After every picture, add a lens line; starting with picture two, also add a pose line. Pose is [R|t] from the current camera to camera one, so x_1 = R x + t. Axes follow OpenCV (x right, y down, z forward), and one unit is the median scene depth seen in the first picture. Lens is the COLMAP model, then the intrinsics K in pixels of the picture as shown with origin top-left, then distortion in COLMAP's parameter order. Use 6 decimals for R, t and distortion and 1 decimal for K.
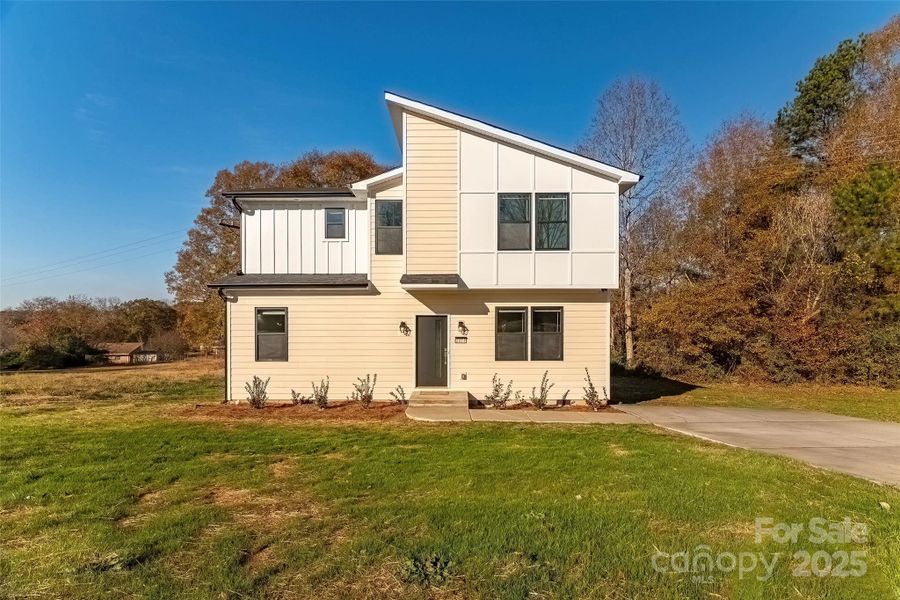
lens RADIAL K [[440.1, 0, 438.3], [0, 440.1, 329.0], [0, 0, 1]] dist [-0.010804, -0.000431]
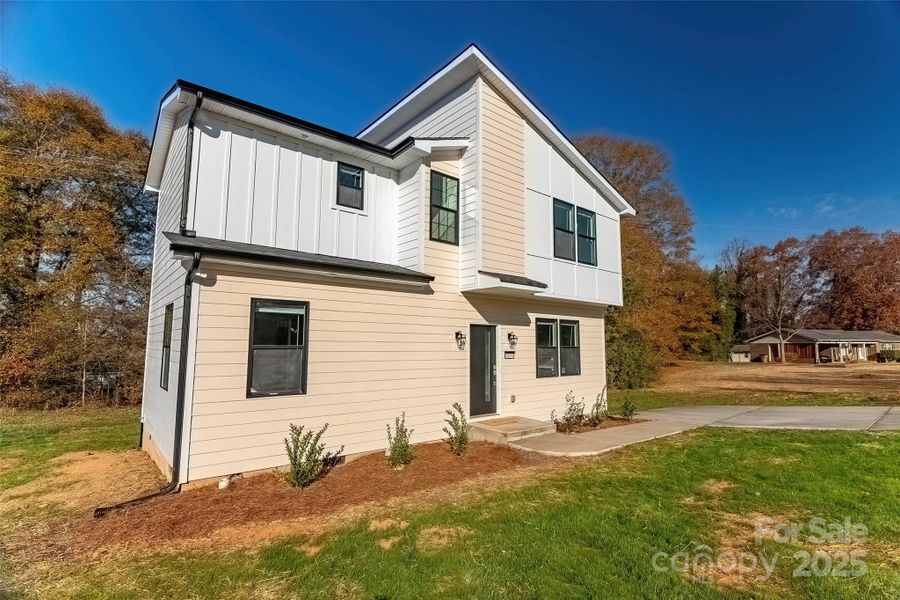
lens RADIAL K [[440.1, 0, 451.1], [0, 440.1, 299.4], [0, 0, 1]] dist [-0.010804, -0.000431]
pose [[0.757114, 0.074567, 0.649014, -0.590807], [0.002333, 0.993149, -0.116828, 0.017268], [-0.653279, 0.089967, 0.751753, 0.426452]]
